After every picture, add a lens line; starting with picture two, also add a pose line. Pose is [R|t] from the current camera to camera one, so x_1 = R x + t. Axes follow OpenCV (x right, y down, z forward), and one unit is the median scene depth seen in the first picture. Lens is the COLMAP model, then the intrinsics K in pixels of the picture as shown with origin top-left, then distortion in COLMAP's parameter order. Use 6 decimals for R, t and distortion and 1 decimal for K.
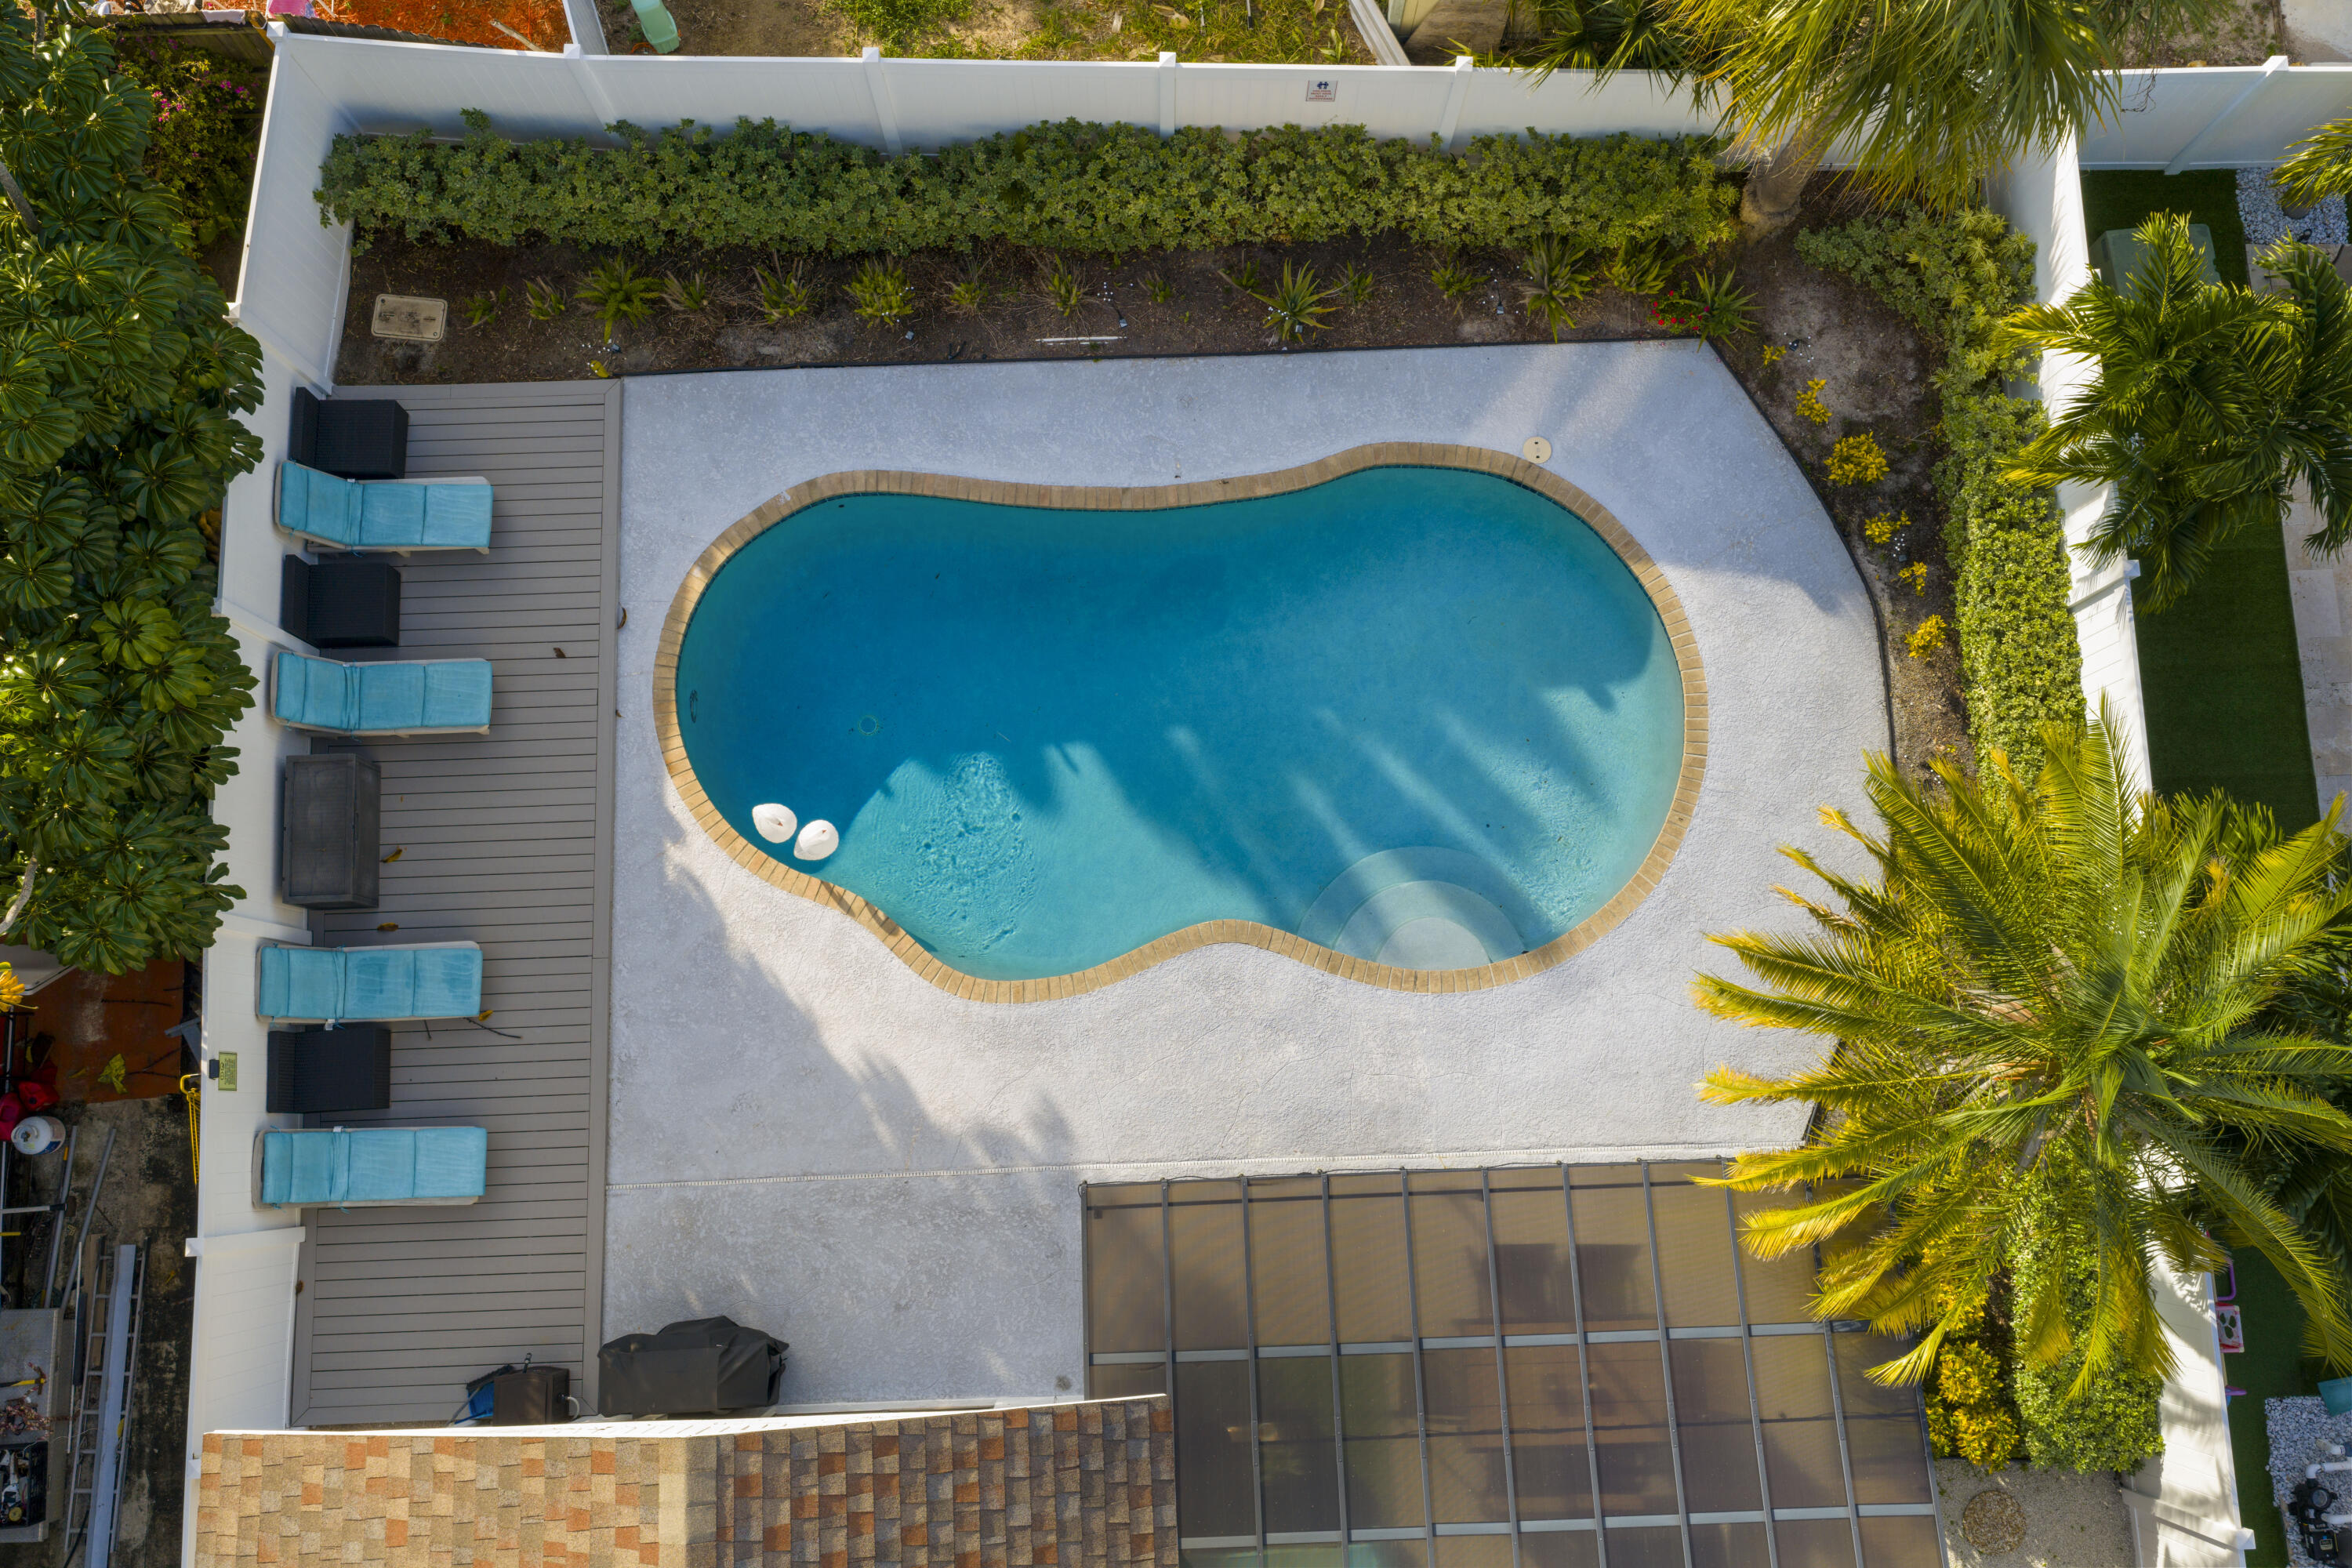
lens RADIAL K [[1959.0, 0, 1176.2], [0, 1959.0, 797.2], [0, 0, 1]] dist [0.003123, 0.004234]
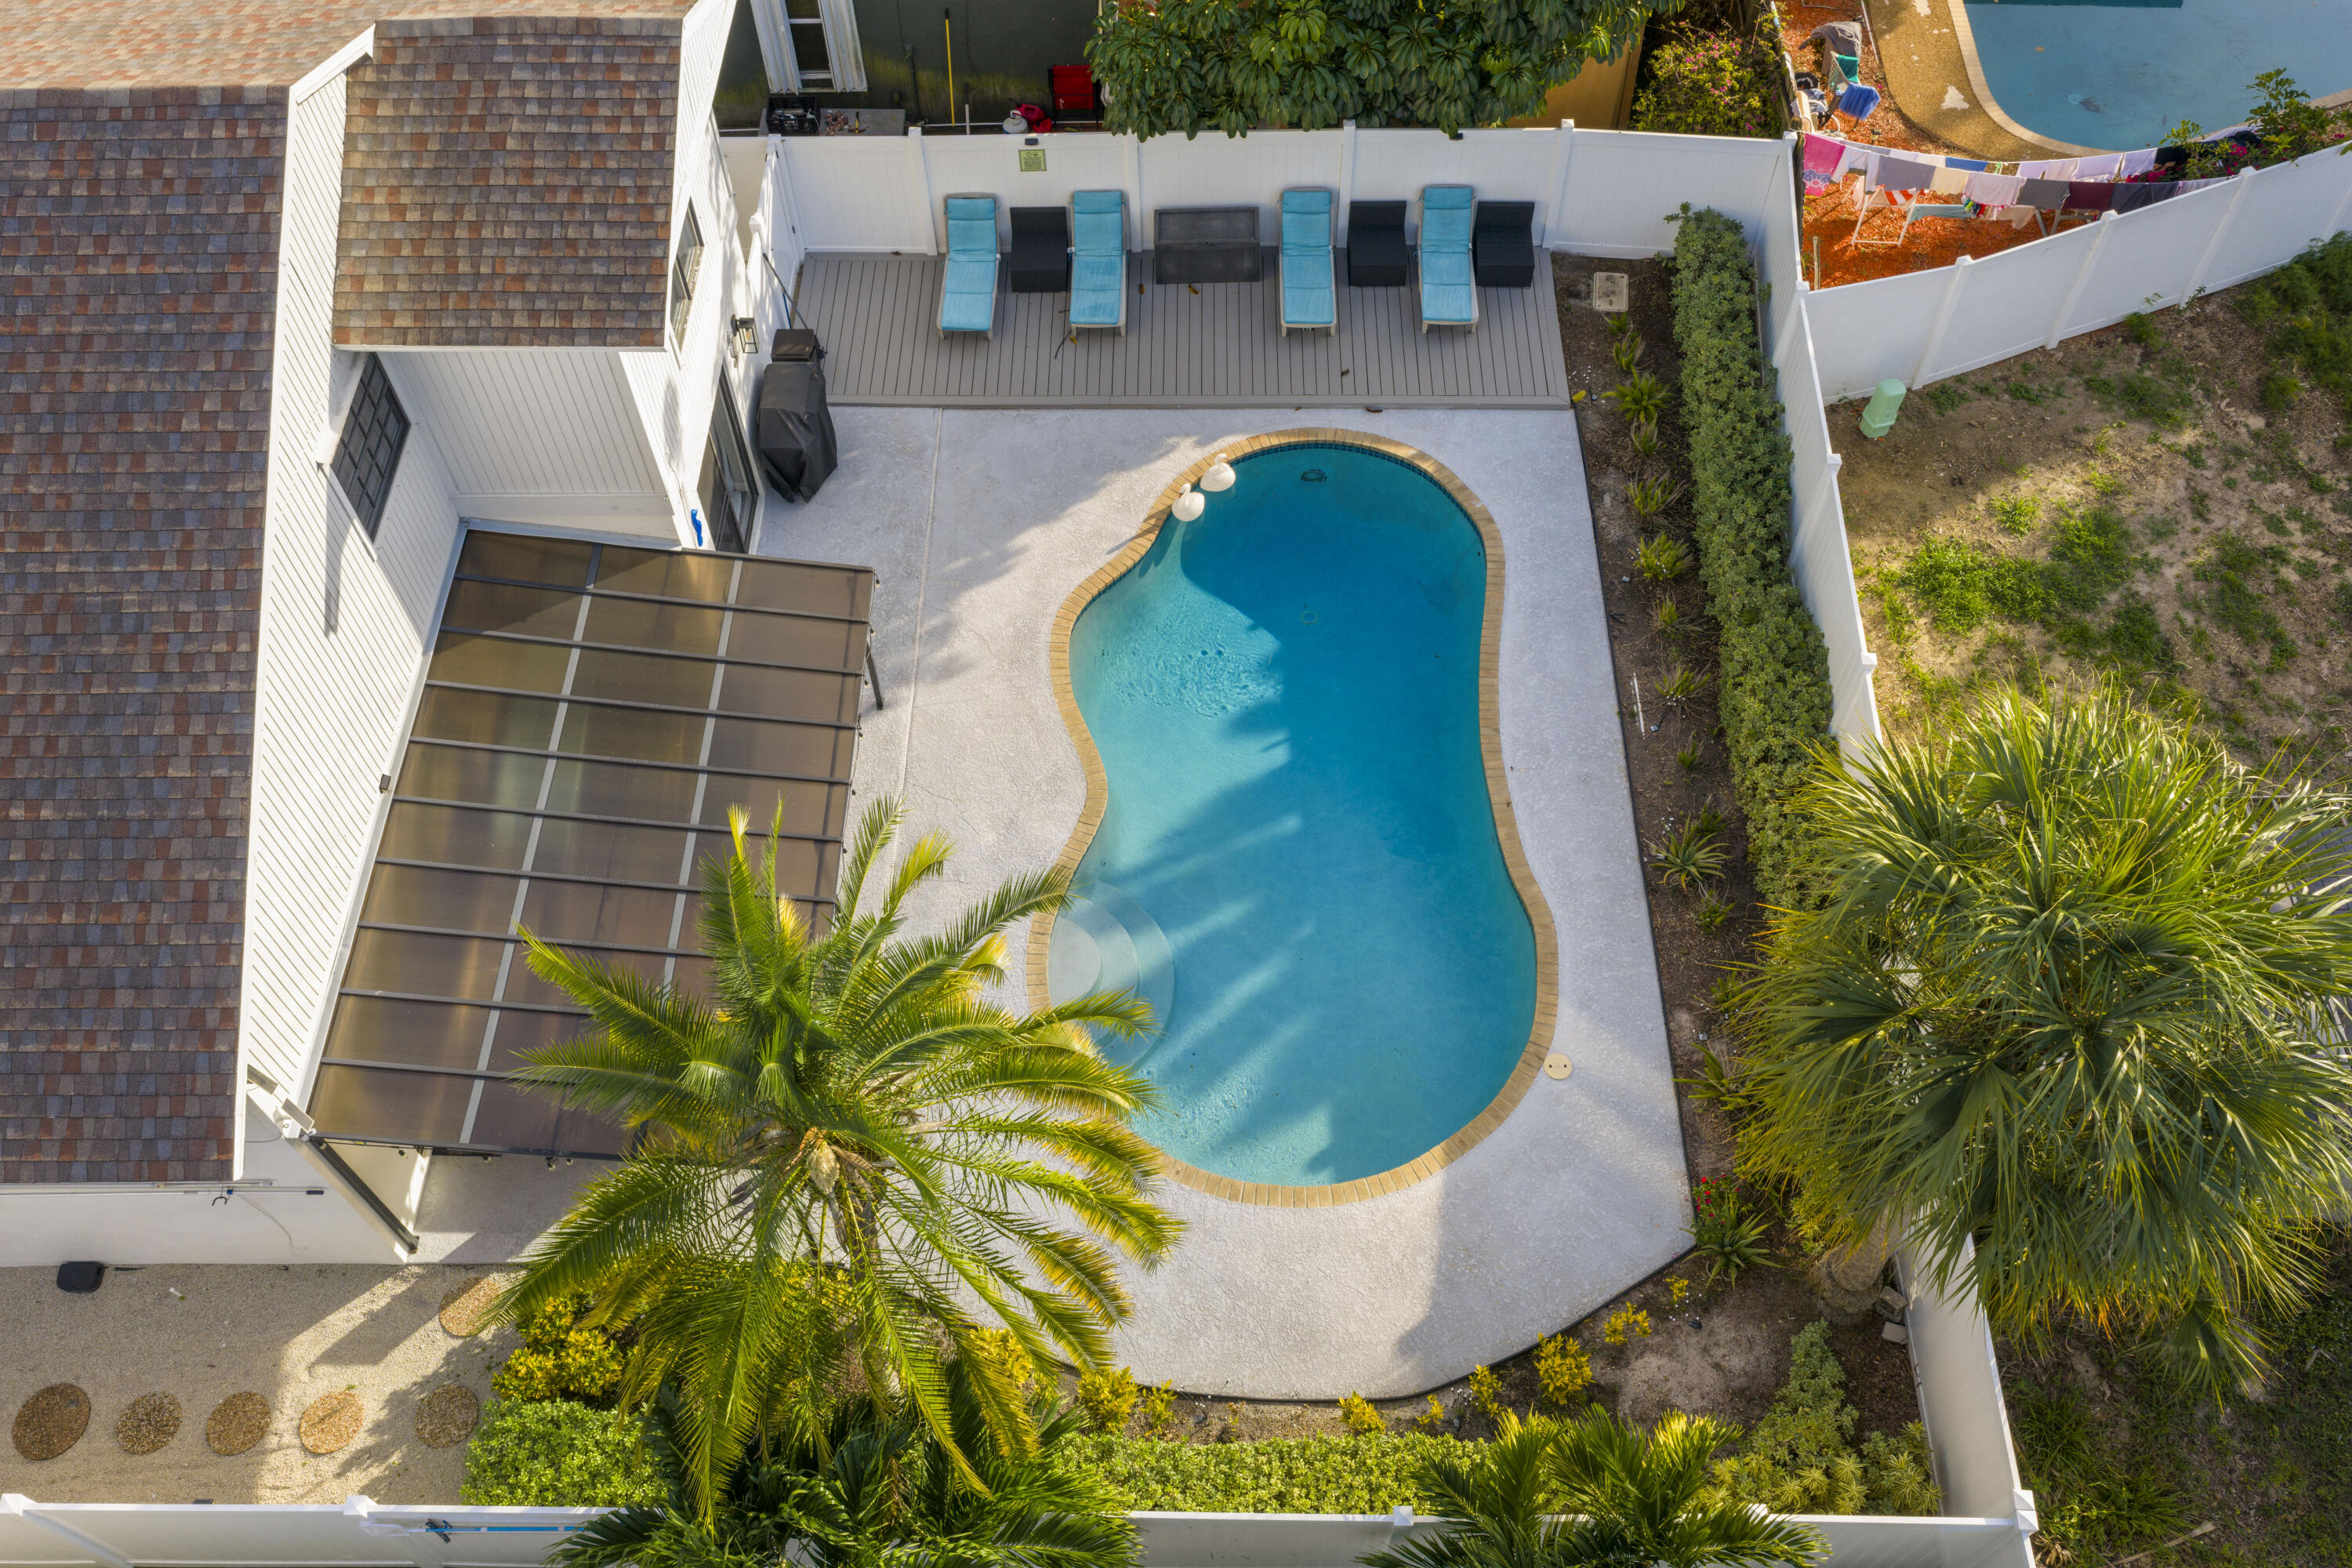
lens RADIAL K [[1959.0, 0, 1173.8], [0, 1959.0, 783.0], [0, 0, 1]] dist [0.003123, 0.004234]
pose [[-0.049693, 0.821431, -0.568139, 0.645932], [-0.980722, 0.067503, 0.183378, -0.178828], [0.188984, 0.566299, 0.802241, 0.080575]]
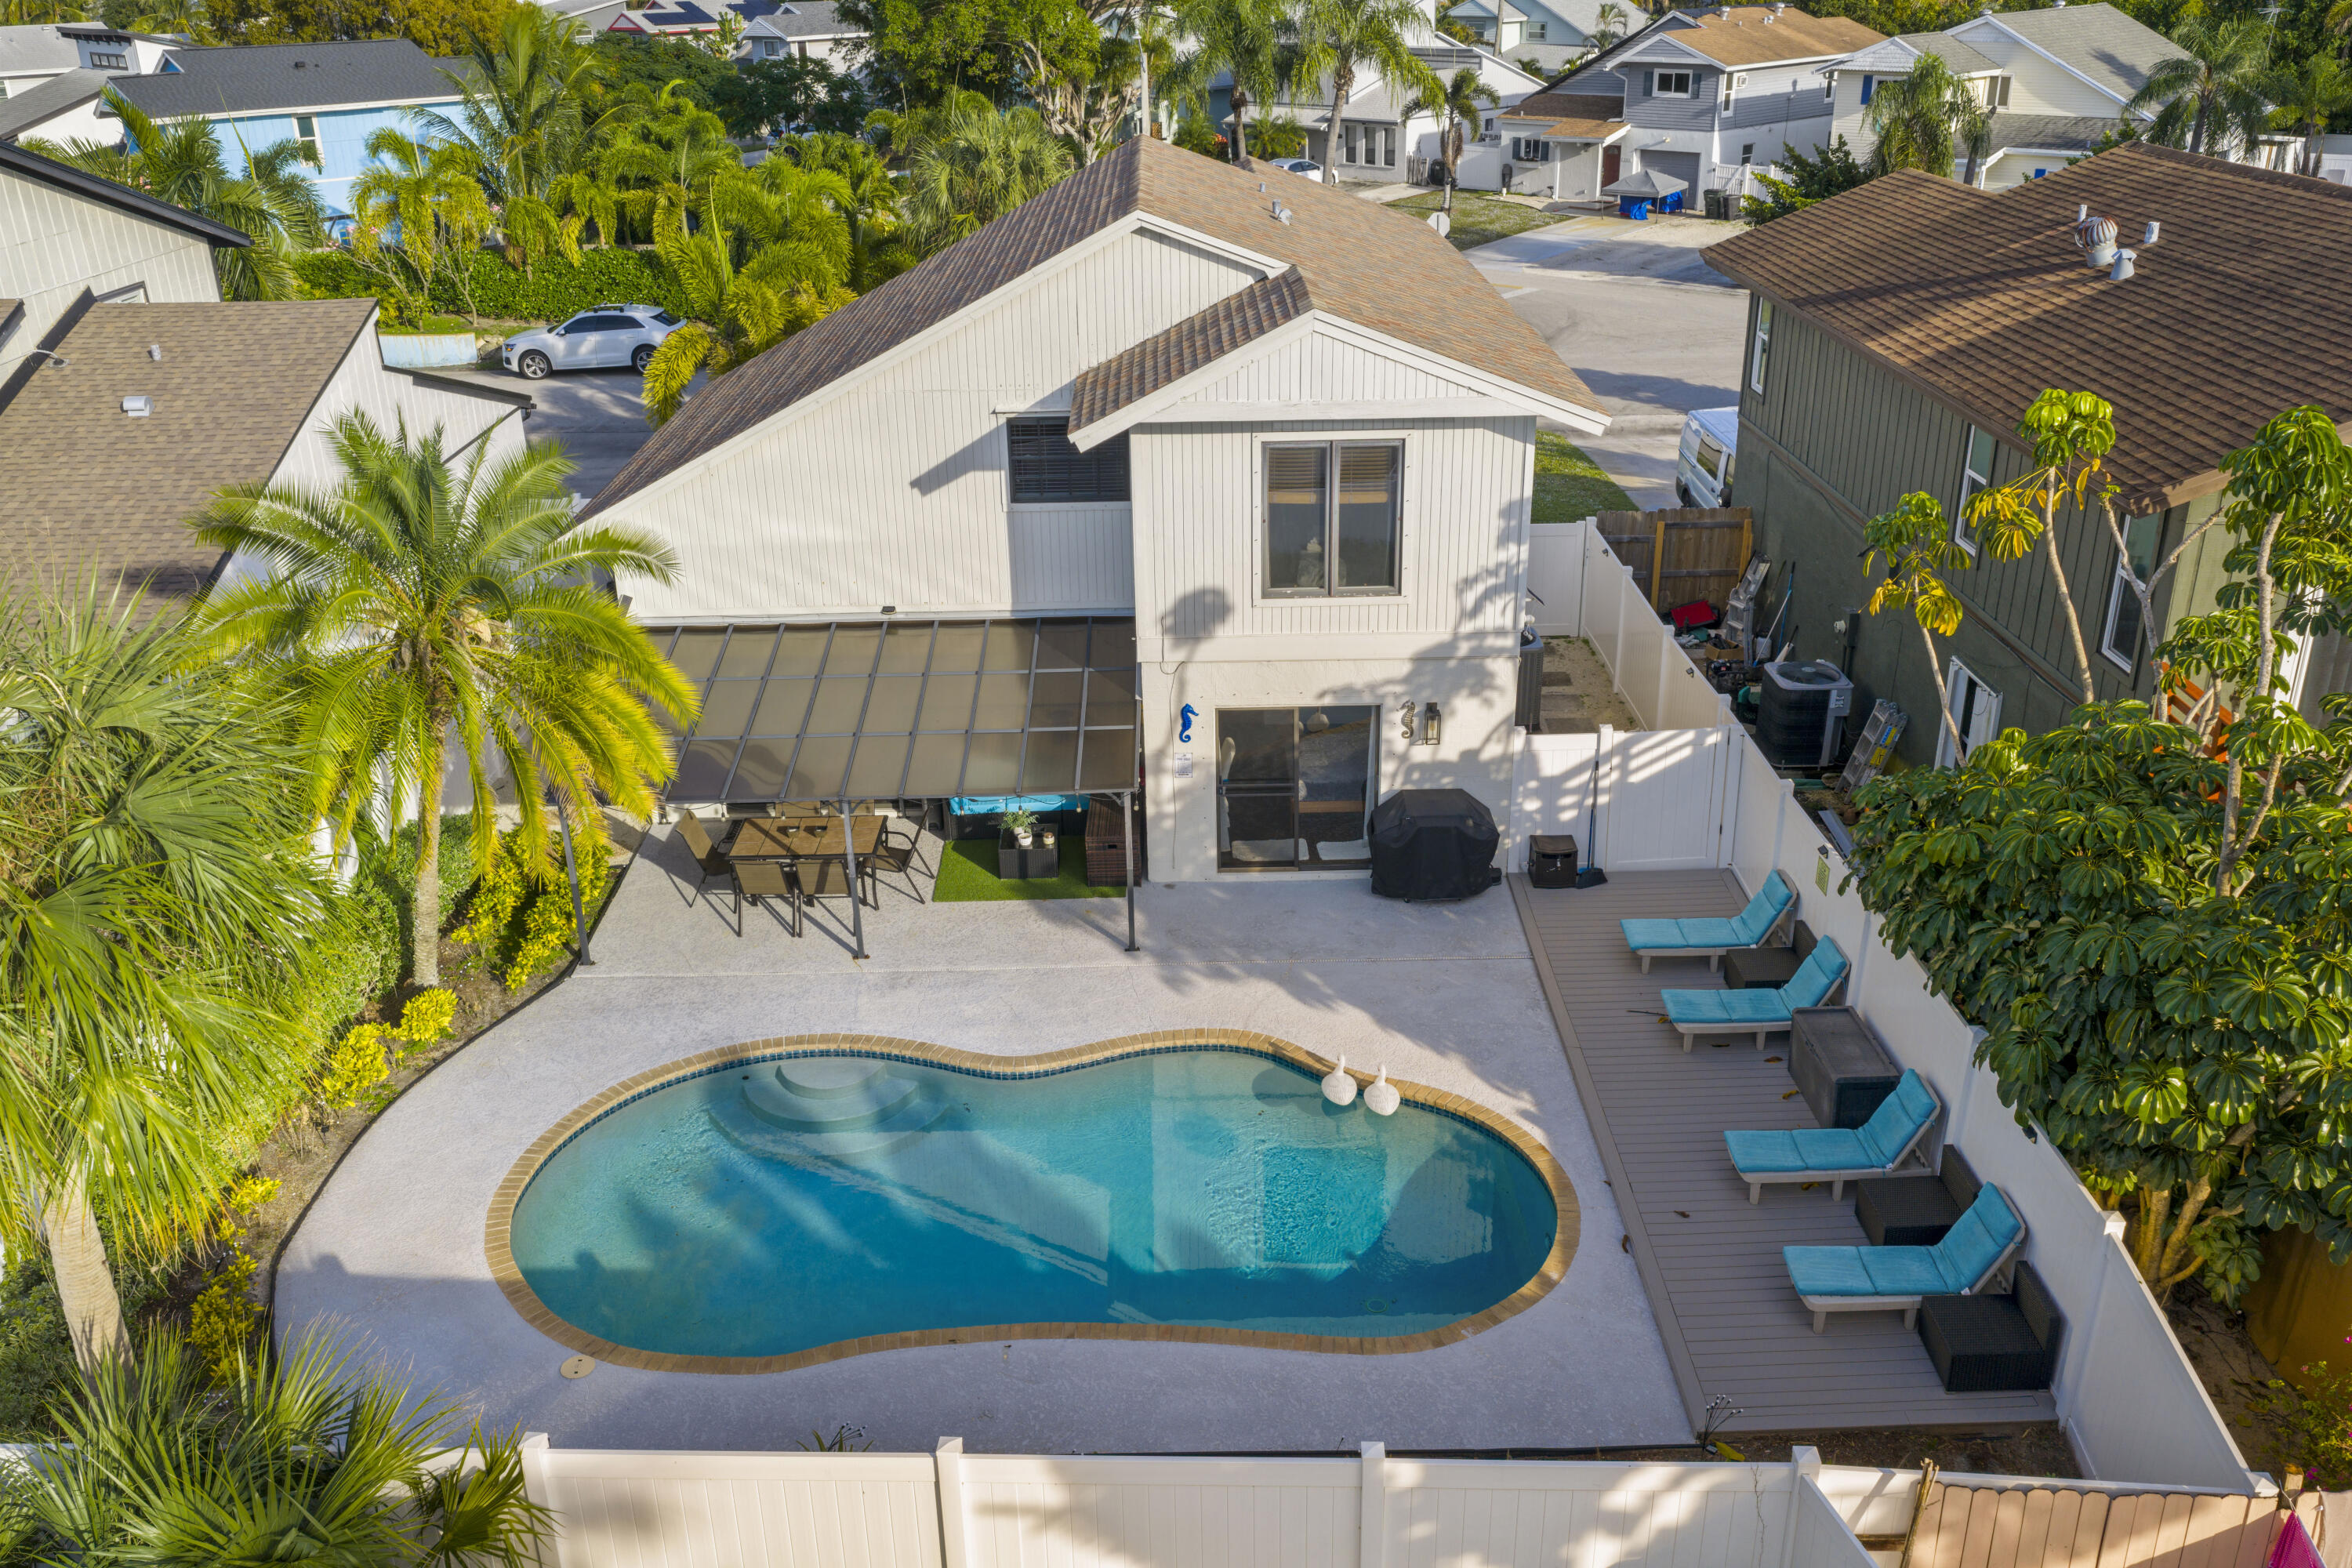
lens RADIAL K [[1959.0, 0, 1175.5], [0, 1959.0, 779.5], [0, 0, 1]] dist [0.003123, 0.004234]
pose [[-0.999248, -0.004900, 0.038469, -0.103613], [0.038581, -0.226086, 0.973343, -0.933424], [0.003928, 0.974095, 0.226105, 0.568611]]
